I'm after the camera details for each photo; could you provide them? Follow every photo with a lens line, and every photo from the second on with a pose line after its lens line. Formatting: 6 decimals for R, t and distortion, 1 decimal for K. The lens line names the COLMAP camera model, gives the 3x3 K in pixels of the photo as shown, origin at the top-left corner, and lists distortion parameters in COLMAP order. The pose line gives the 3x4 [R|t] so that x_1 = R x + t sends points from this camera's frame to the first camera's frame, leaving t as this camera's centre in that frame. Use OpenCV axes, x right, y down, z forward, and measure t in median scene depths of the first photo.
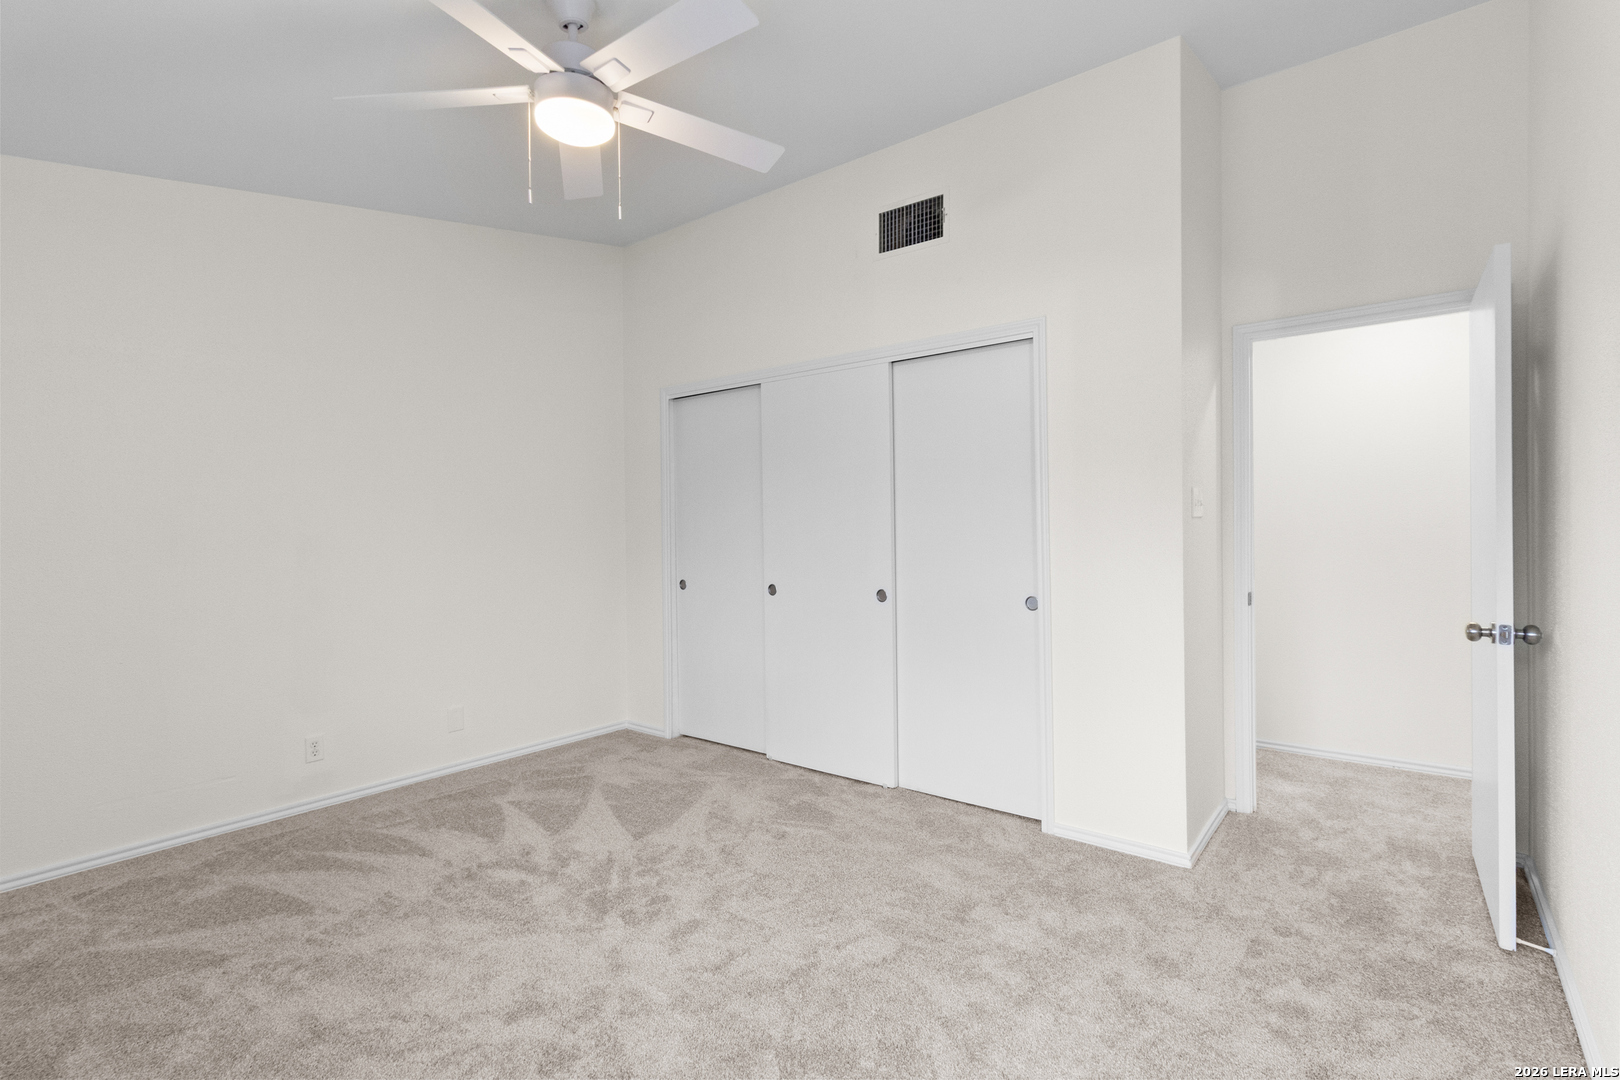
lens RADIAL K [[765.0, 0, 839.5], [0, 765.0, 528.3], [0, 0, 1]] dist [0.010110, -0.000233]
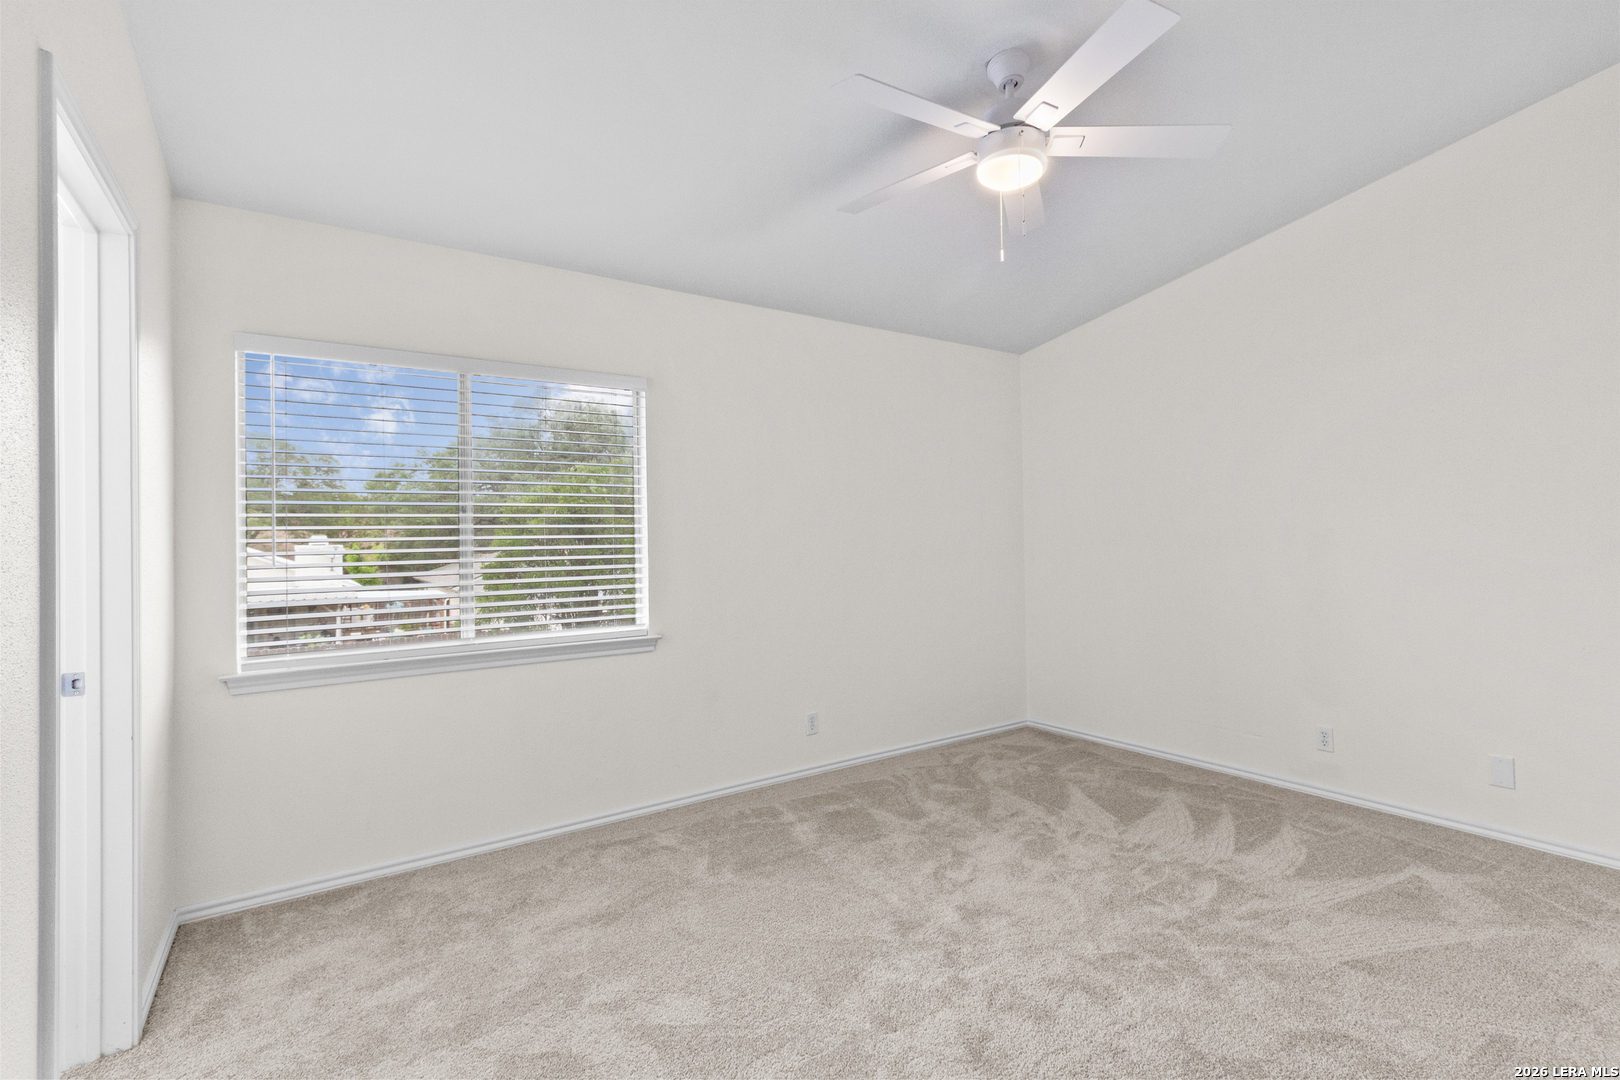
lens RADIAL K [[765.0, 0, 839.5], [0, 765.0, 528.3], [0, 0, 1]] dist [0.010110, -0.000233]
pose [[-0.308256, -0.000500, -0.951303, 0.588797], [0.018560, 0.999806, -0.006539, -0.003113], [0.951123, -0.019672, -0.308187, 0.819354]]
